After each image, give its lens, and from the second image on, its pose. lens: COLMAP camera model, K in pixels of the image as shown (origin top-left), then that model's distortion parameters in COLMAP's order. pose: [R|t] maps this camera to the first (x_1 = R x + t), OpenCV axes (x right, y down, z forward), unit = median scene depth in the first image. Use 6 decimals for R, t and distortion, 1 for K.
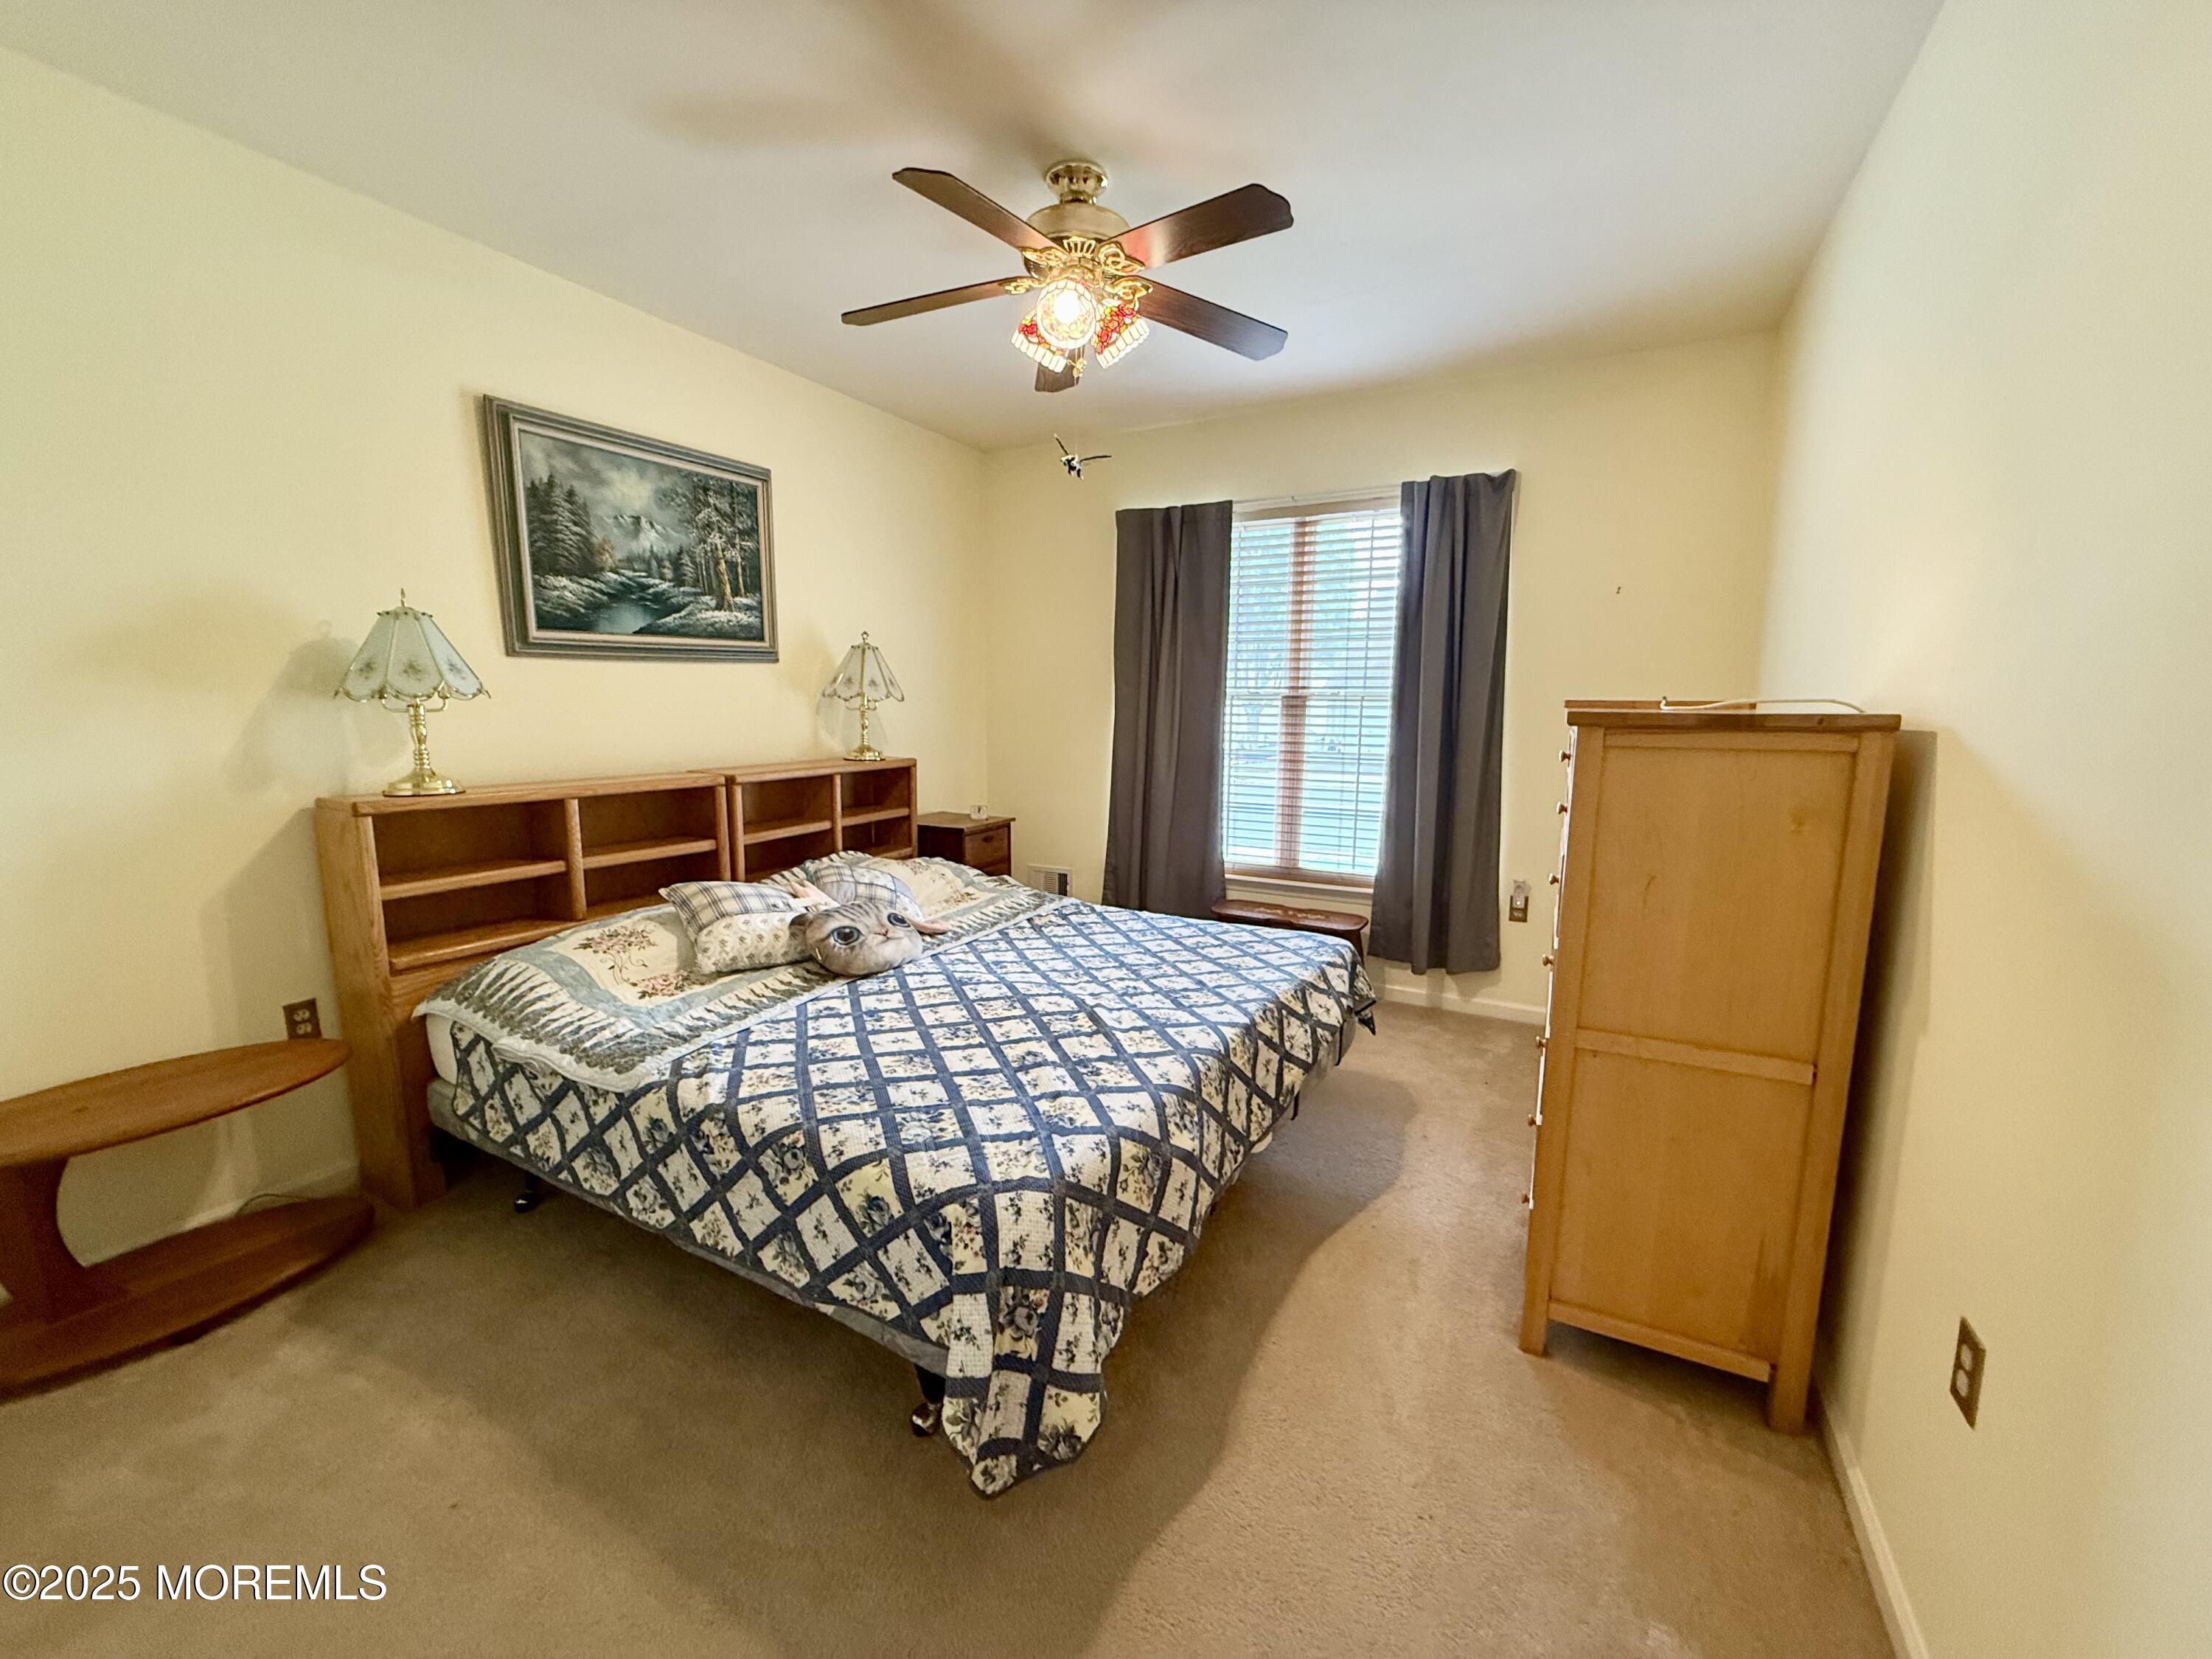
lens RADIAL K [[884.1, 0, 1101.0], [0, 884.1, 830.0], [0, 0, 1]] dist [-0.000388, 0.000119]
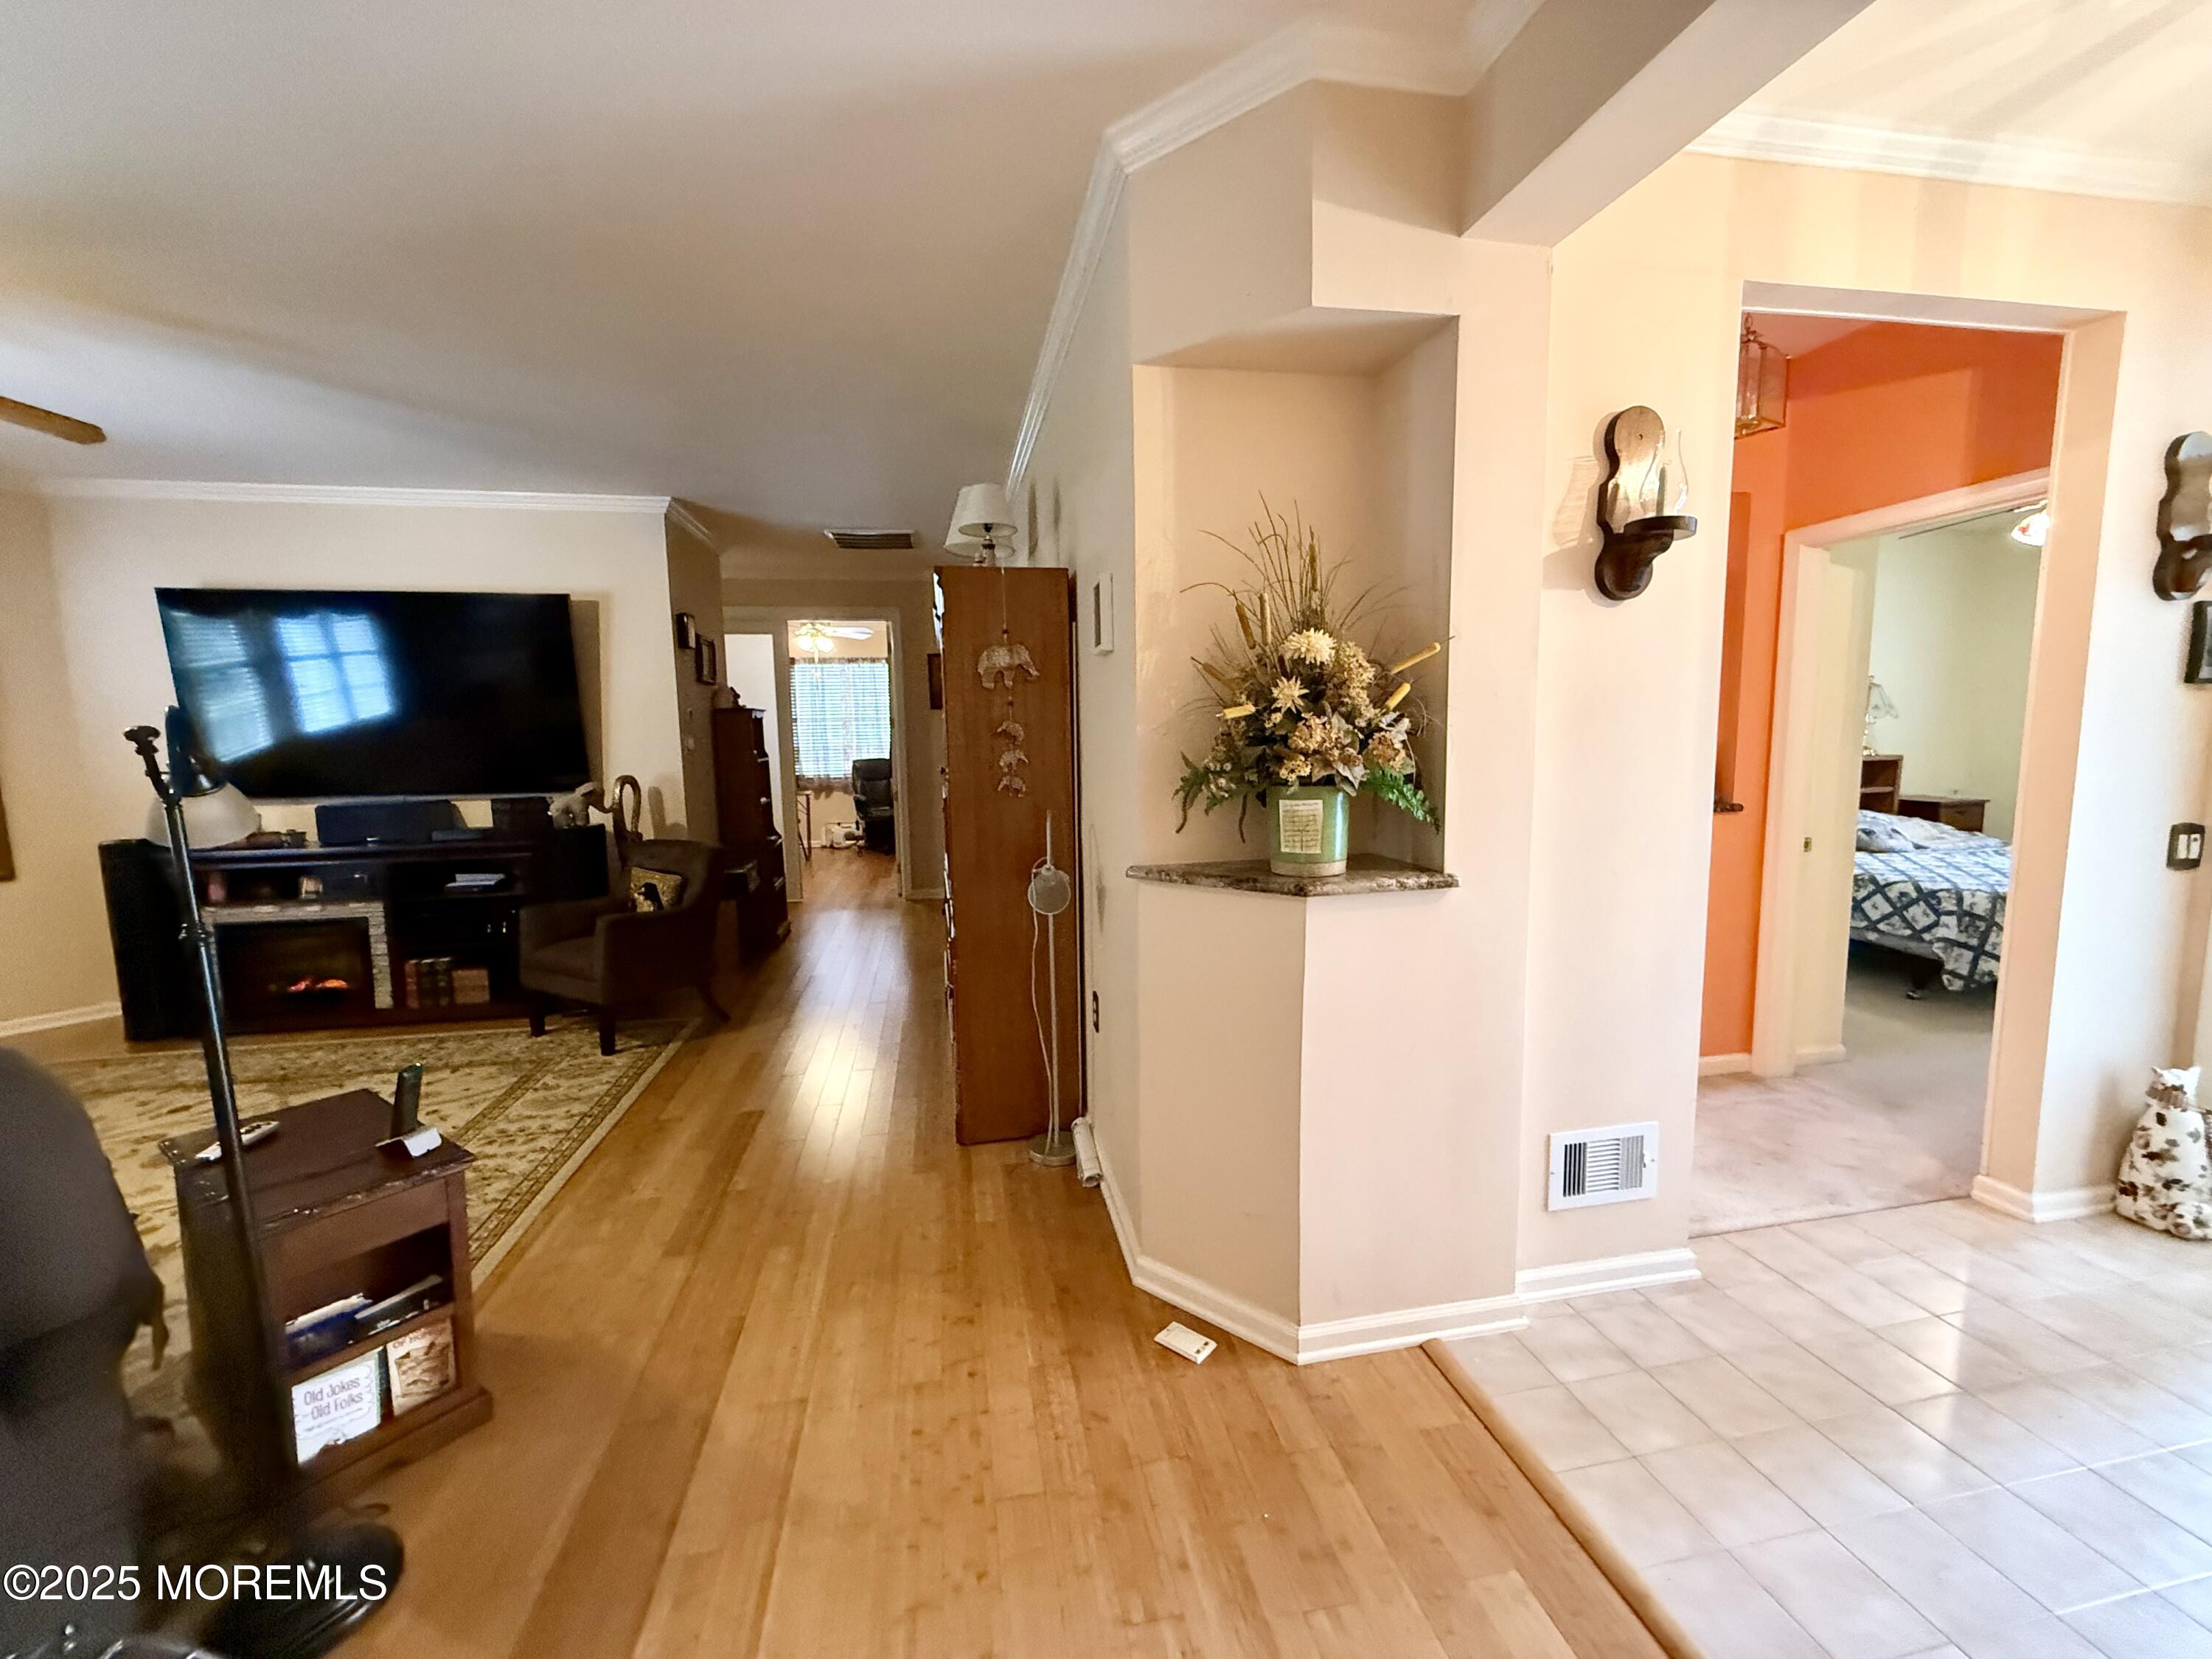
lens RADIAL K [[884.1, 0, 1101.0], [0, 884.1, 830.0], [0, 0, 1]] dist [-0.000388, 0.000119]
pose [[0.626806, 0.073089, -0.775740, 0.310430], [-0.091531, 0.995604, 0.019846, 0.387578], [0.773781, 0.058565, 0.630741, -2.751739]]
